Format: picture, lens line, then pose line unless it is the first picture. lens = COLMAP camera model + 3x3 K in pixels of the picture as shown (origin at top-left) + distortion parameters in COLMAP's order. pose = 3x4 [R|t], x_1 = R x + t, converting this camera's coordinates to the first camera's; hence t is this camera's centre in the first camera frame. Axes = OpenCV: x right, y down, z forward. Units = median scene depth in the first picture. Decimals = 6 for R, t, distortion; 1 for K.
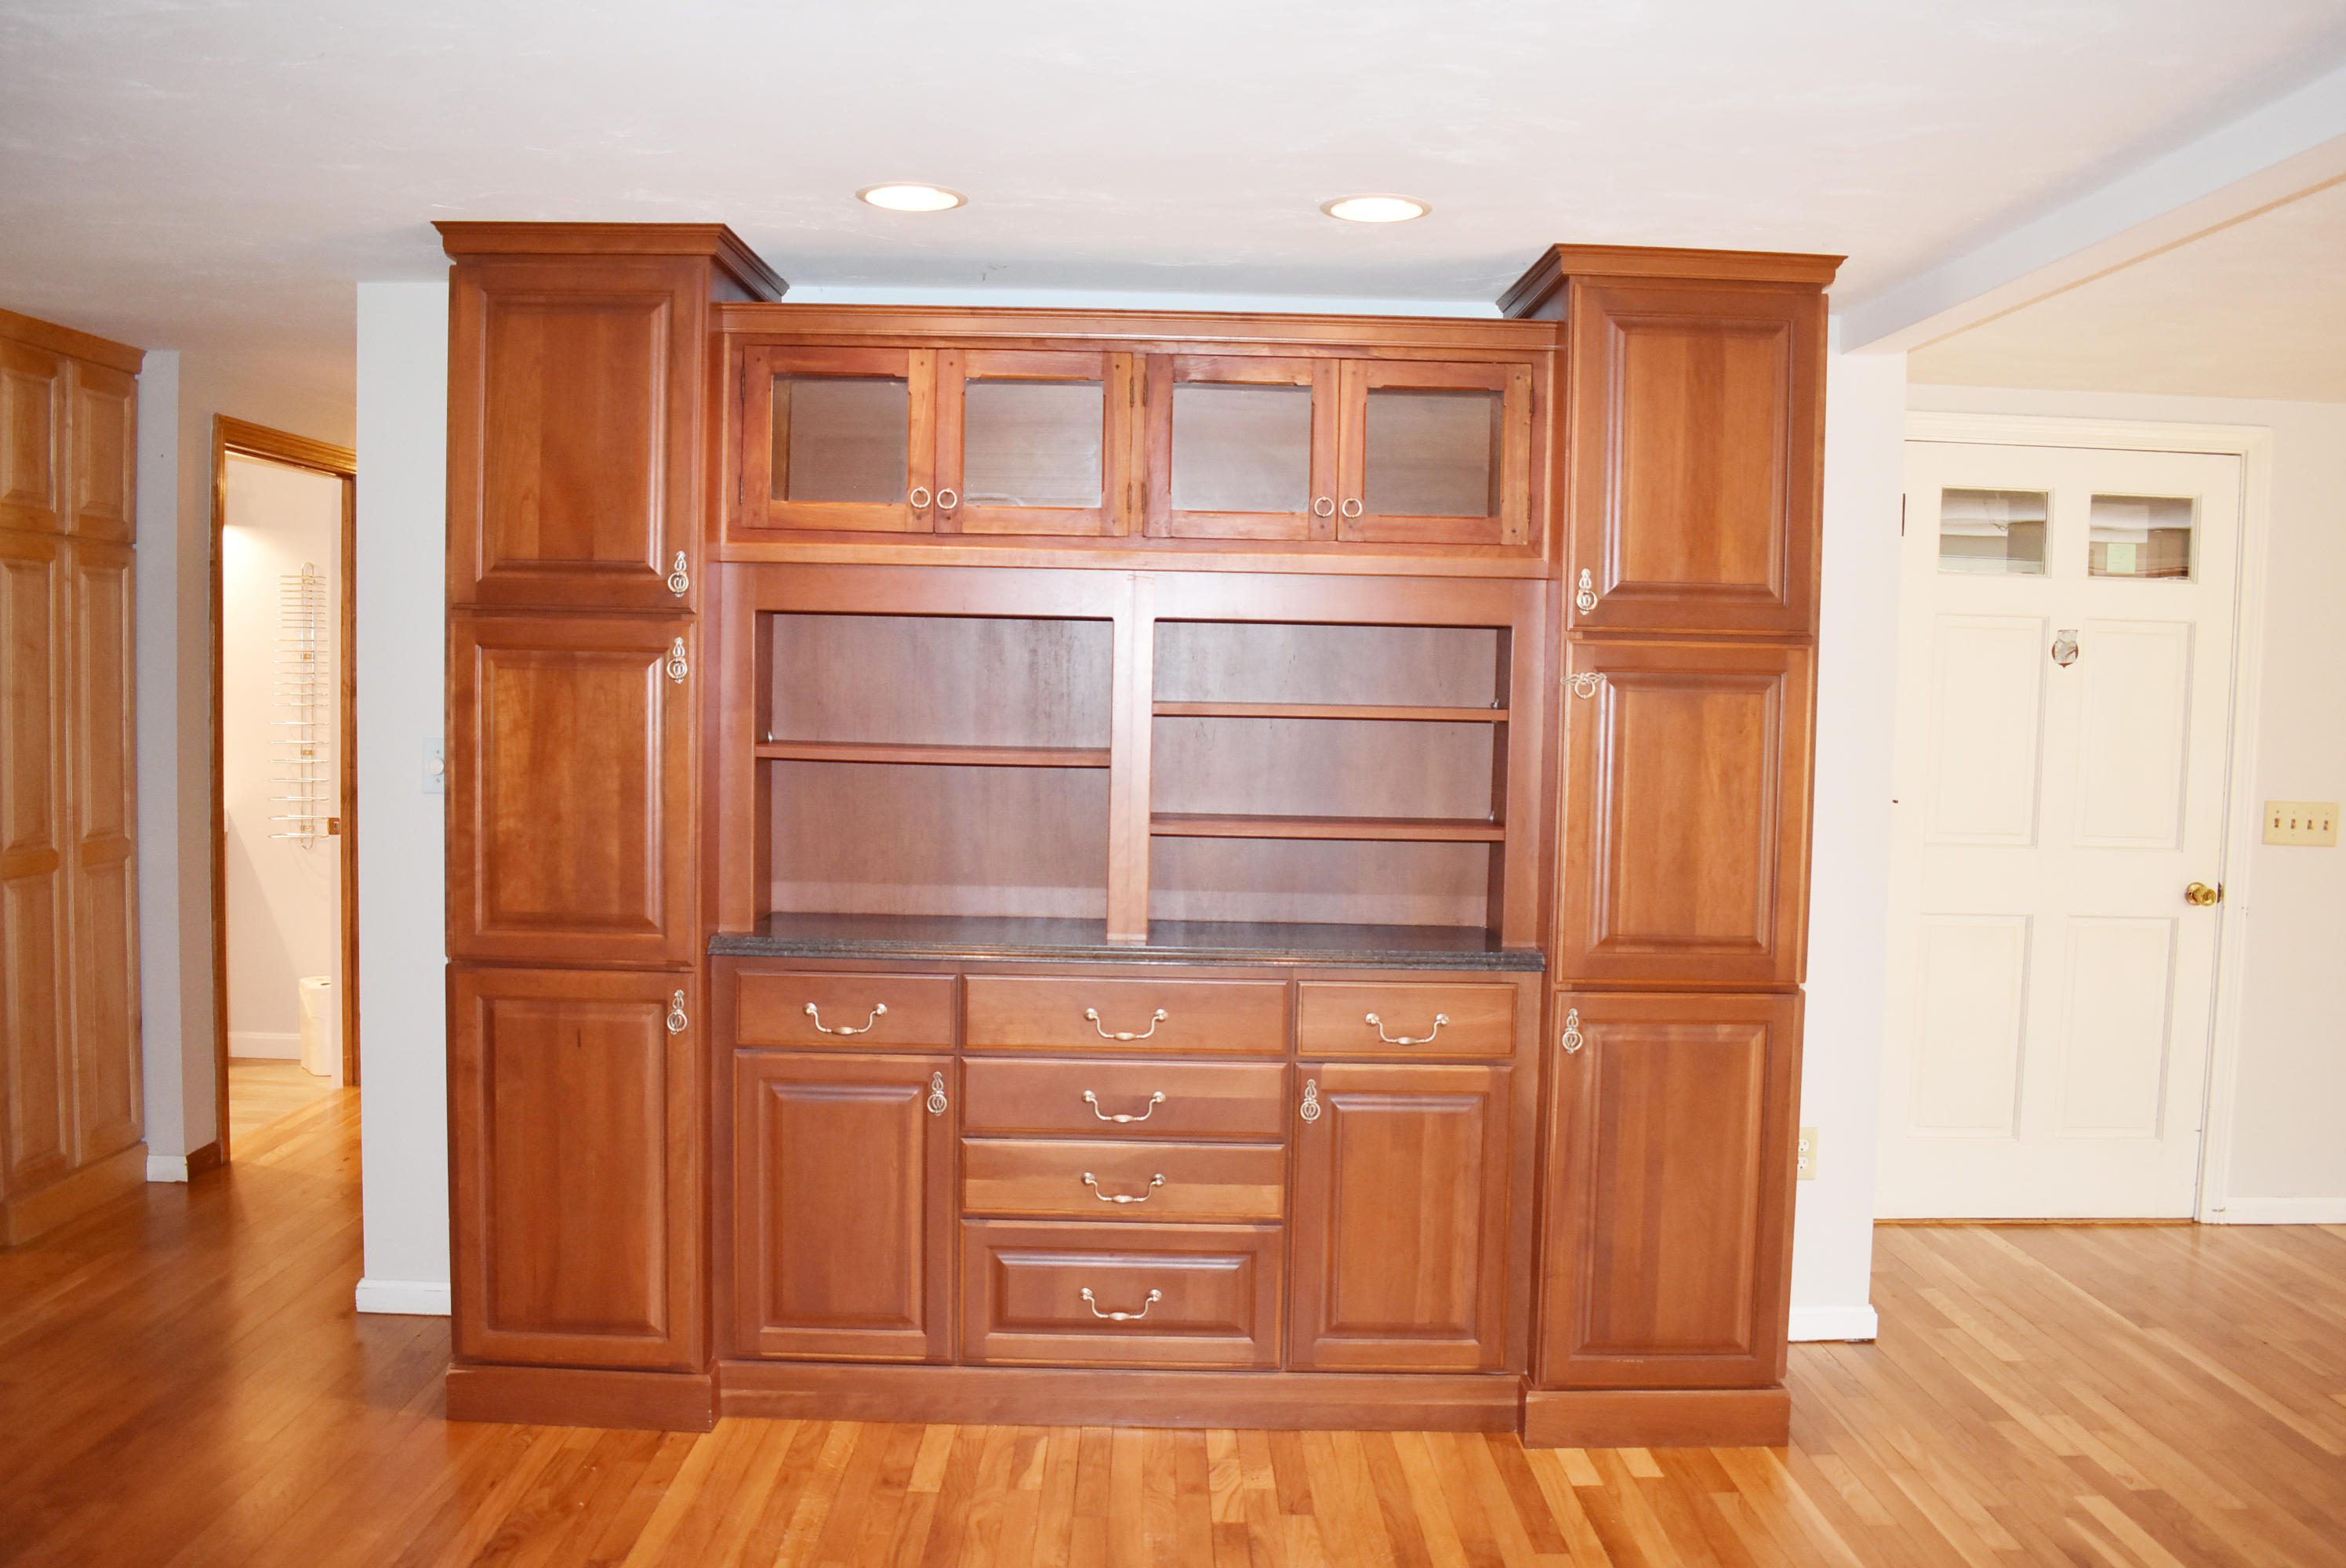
lens RADIAL K [[1859.3, 0, 1177.2], [0, 1859.3, 783.1], [0, 0, 1]] dist [-0.087087, 0.013547]
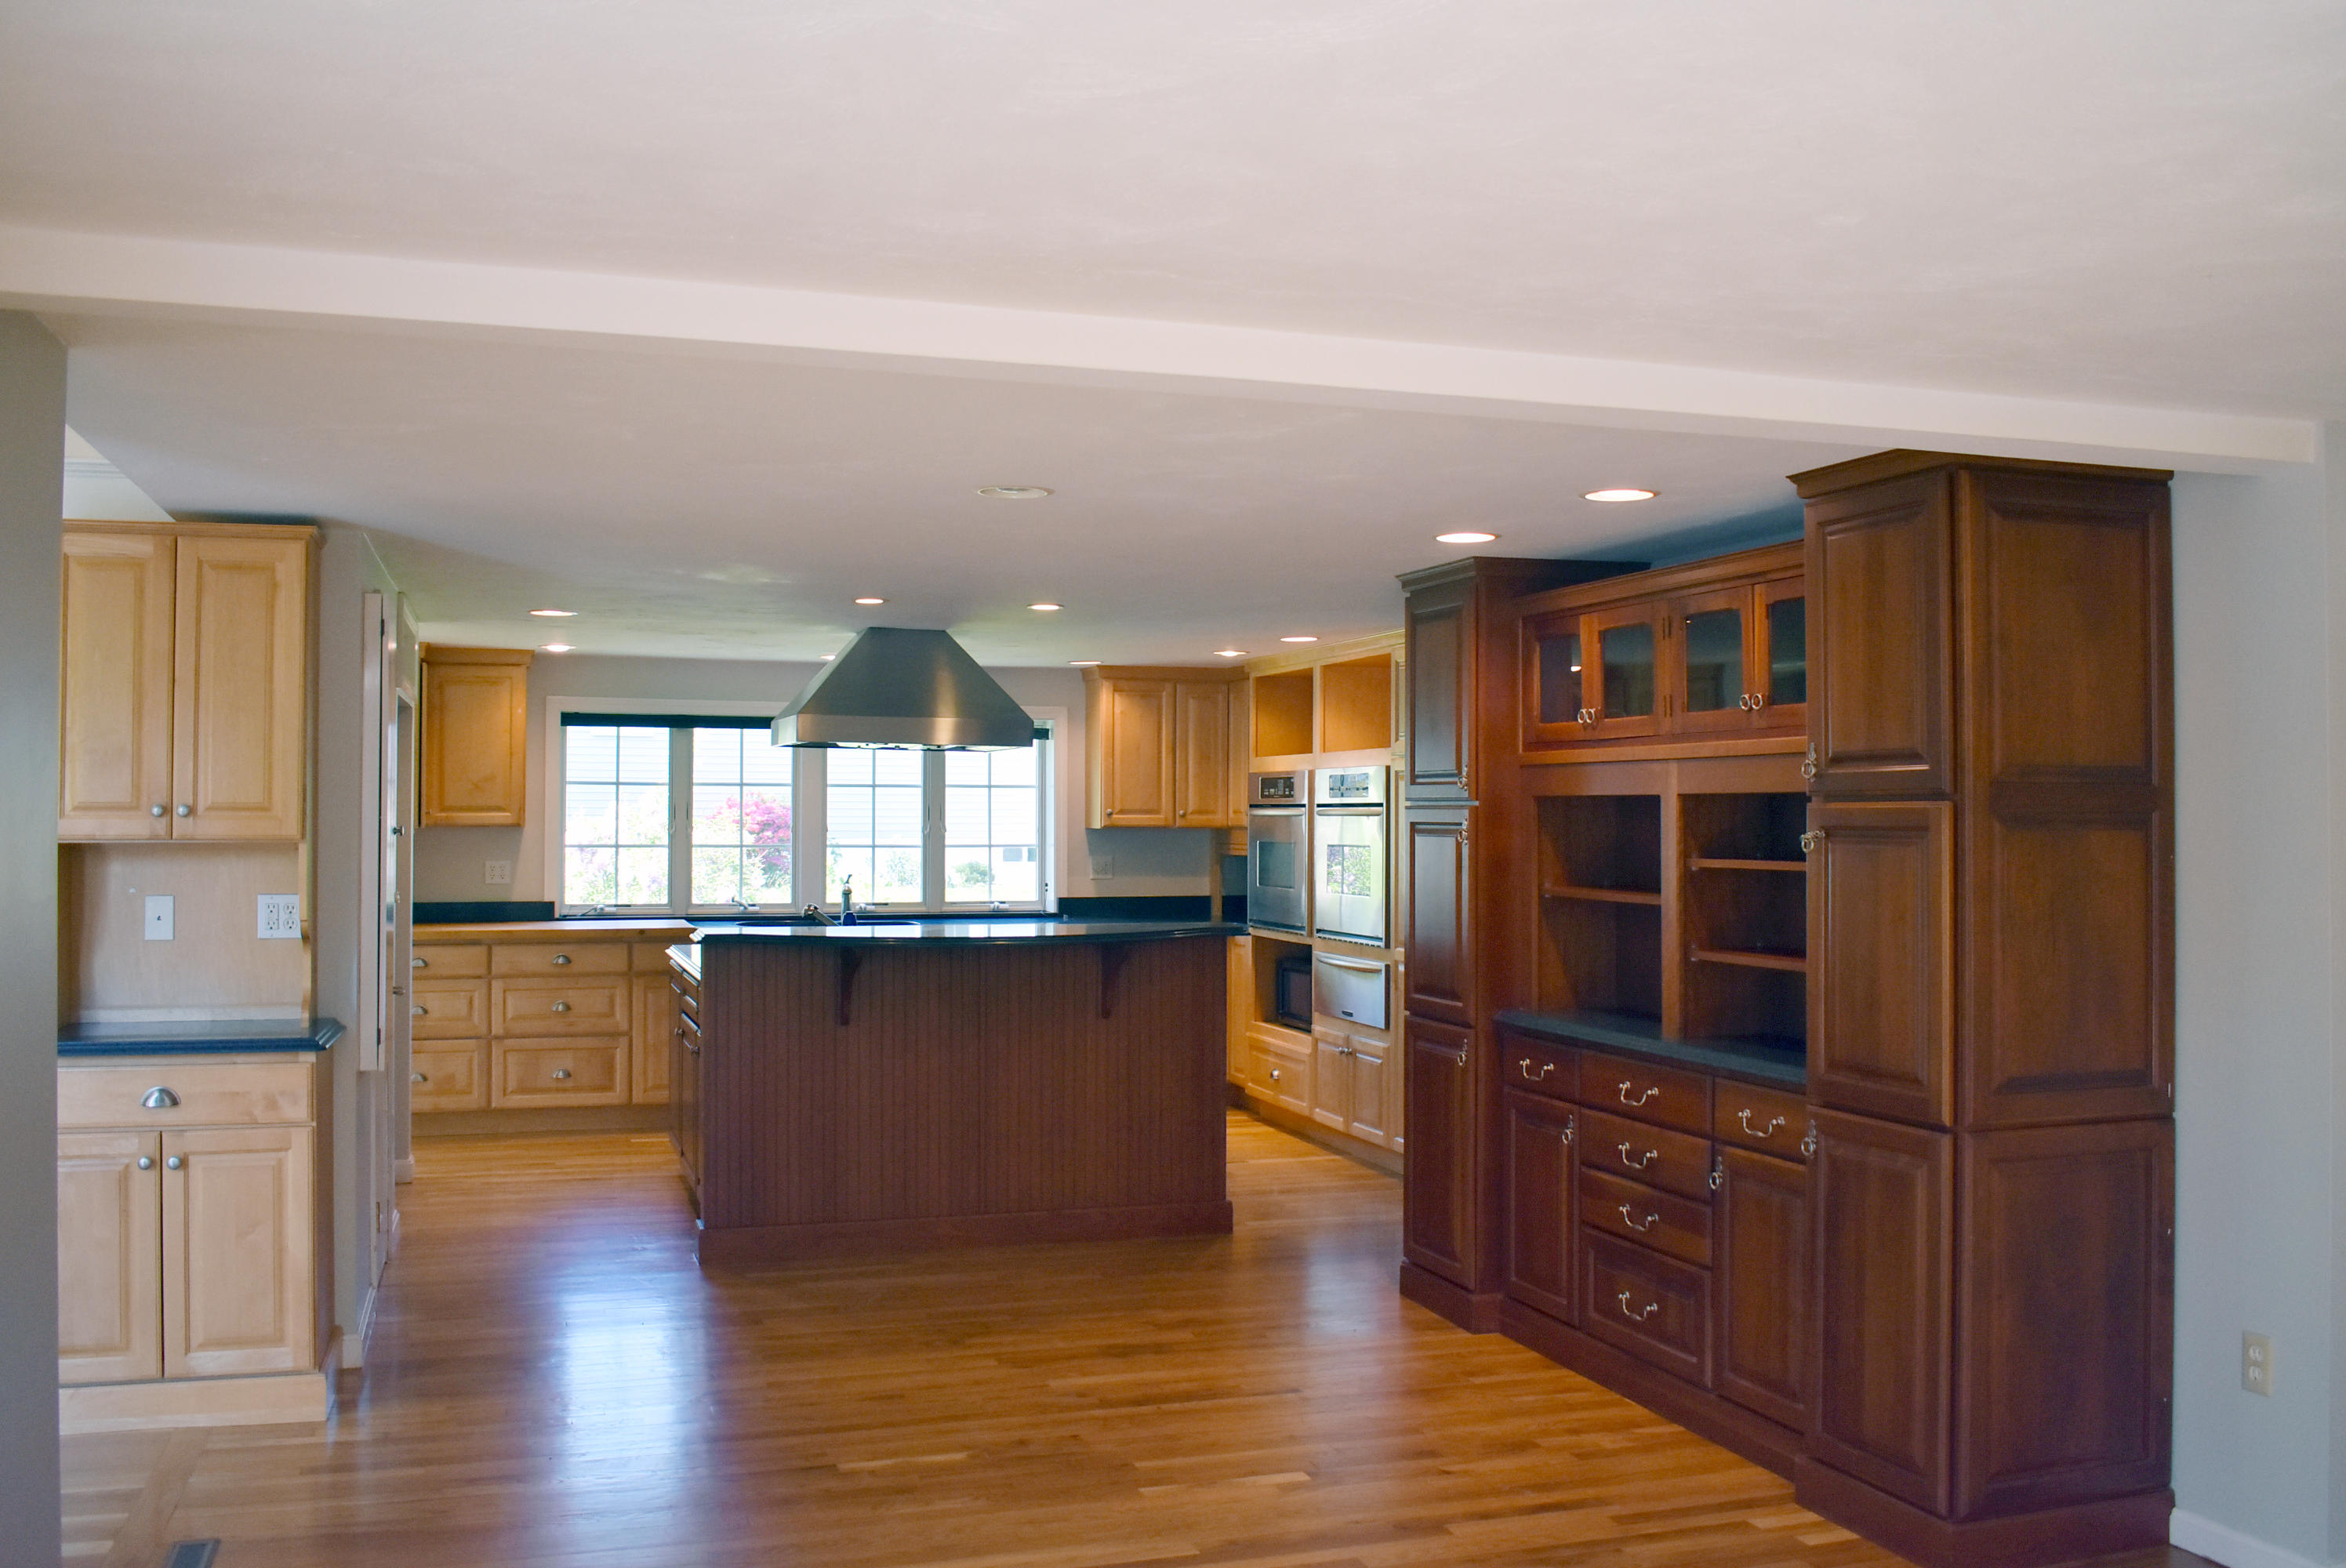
lens RADIAL K [[2034.0, 0, 1176.5], [0, 2034.0, 791.3], [0, 0, 1]] dist [-0.075485, -0.001639]
pose [[0.304235, -0.032291, -0.952050, 1.298480], [-0.051242, 0.997424, -0.050205, -0.000318], [0.951218, 0.064059, 0.301797, 0.225914]]
